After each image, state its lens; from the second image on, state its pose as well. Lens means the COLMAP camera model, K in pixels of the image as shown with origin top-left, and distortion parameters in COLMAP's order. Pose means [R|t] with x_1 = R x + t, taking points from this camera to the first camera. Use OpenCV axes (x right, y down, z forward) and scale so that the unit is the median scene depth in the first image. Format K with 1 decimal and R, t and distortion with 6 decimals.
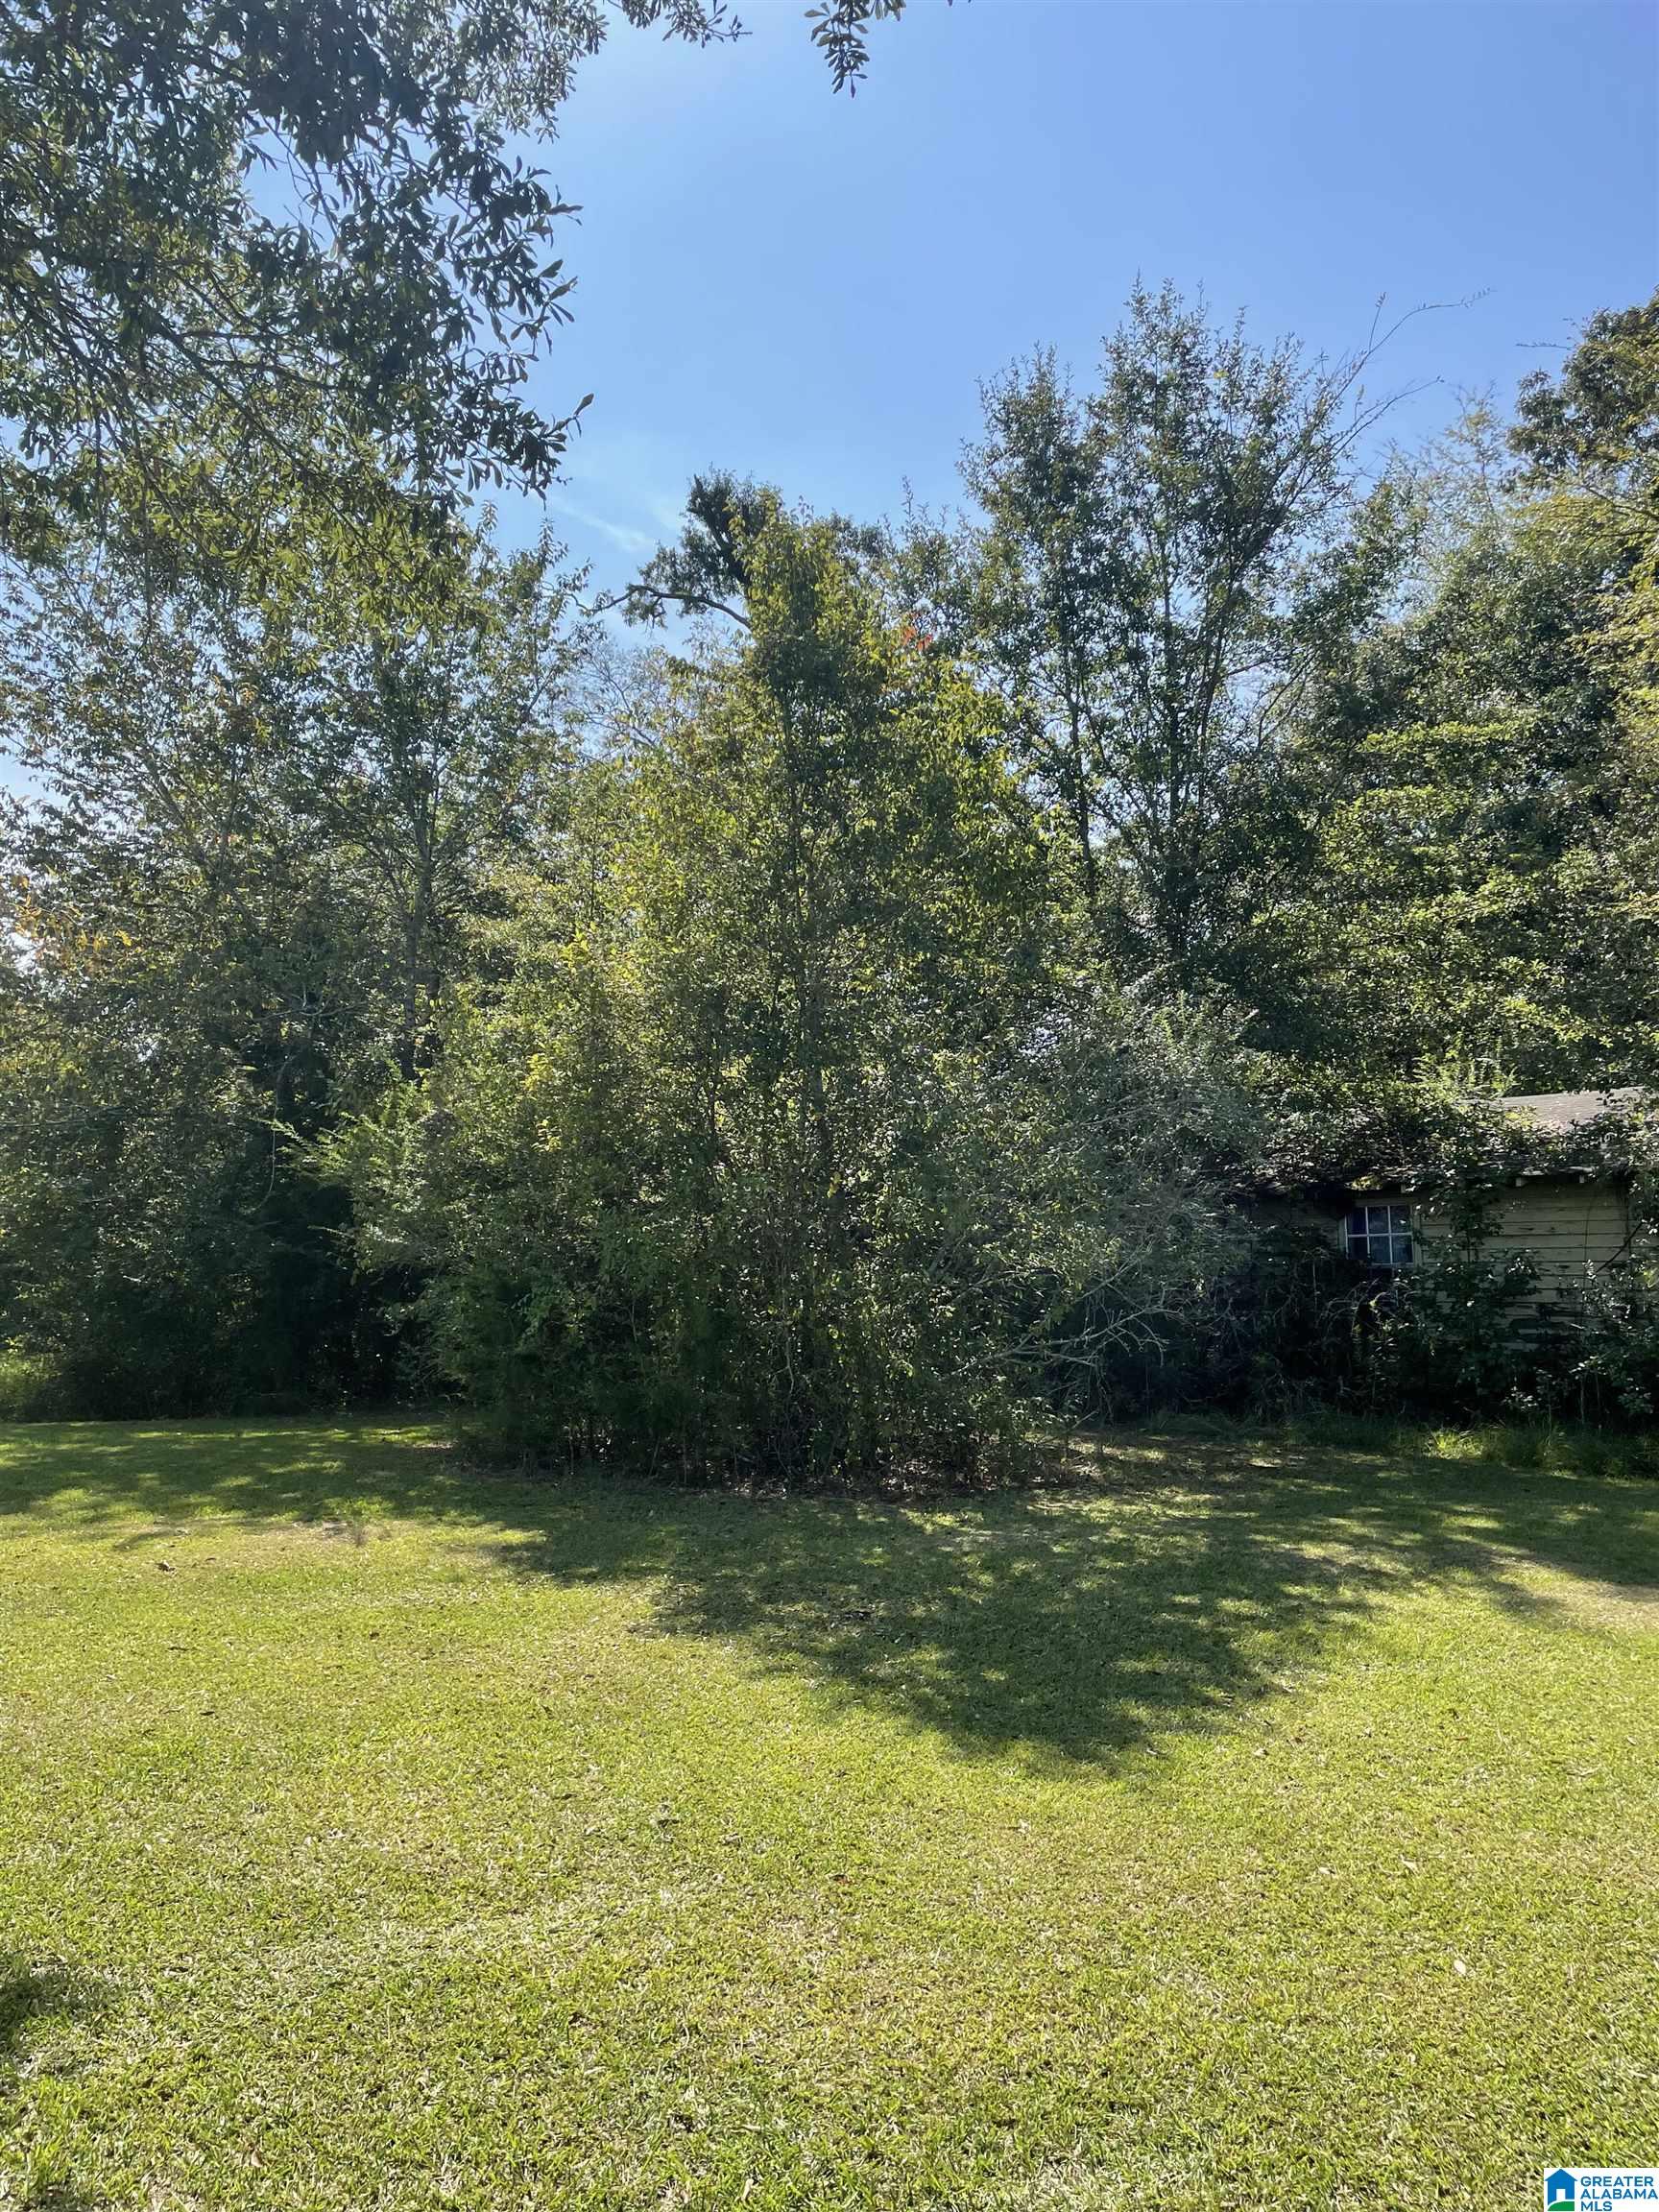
lens RADIAL K [[1659.4, 0, 917.3], [0, 1659.4, 1116.4], [0, 0, 1]] dist [0.083076, -0.110102]
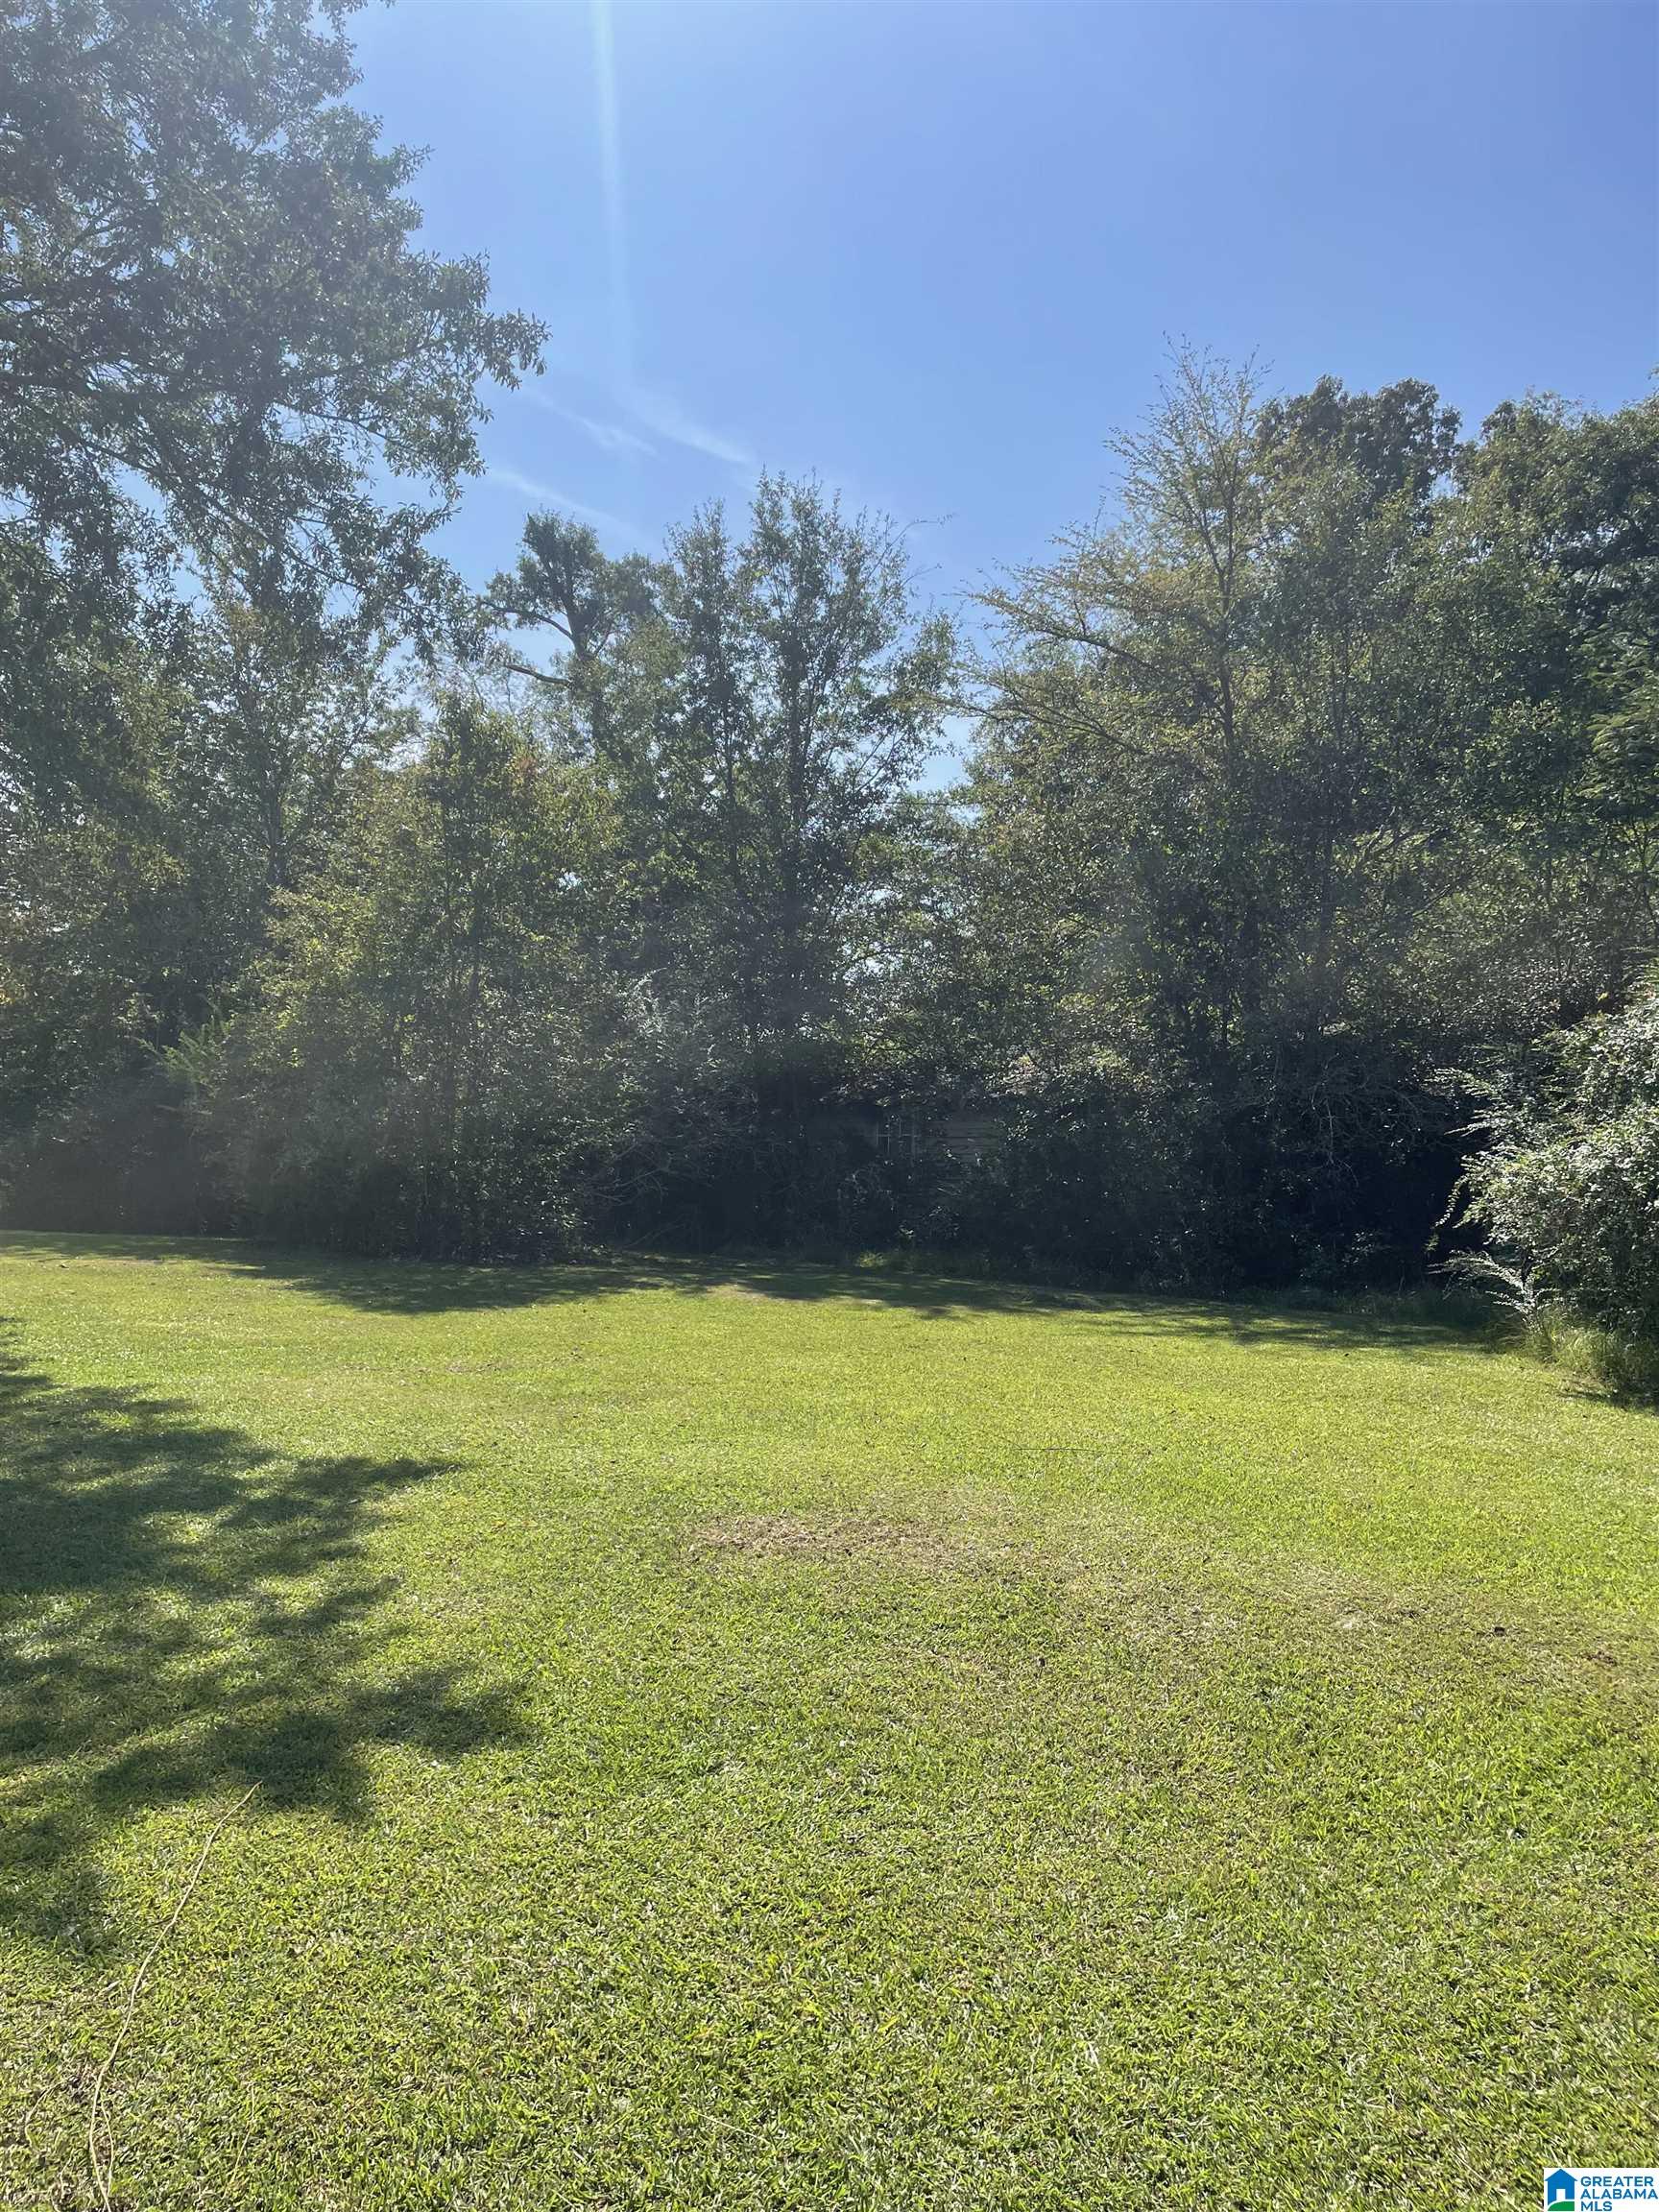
lens RADIAL K [[1659.4, 0, 831.9], [0, 1659.4, 1109.2], [0, 0, 1]] dist [0.083076, -0.110102]
pose [[0.999282, 0.034051, -0.016608, 0.125031], [-0.033225, 0.998308, 0.047728, -0.012034], [0.018205, -0.047142, 0.998722, -0.245581]]
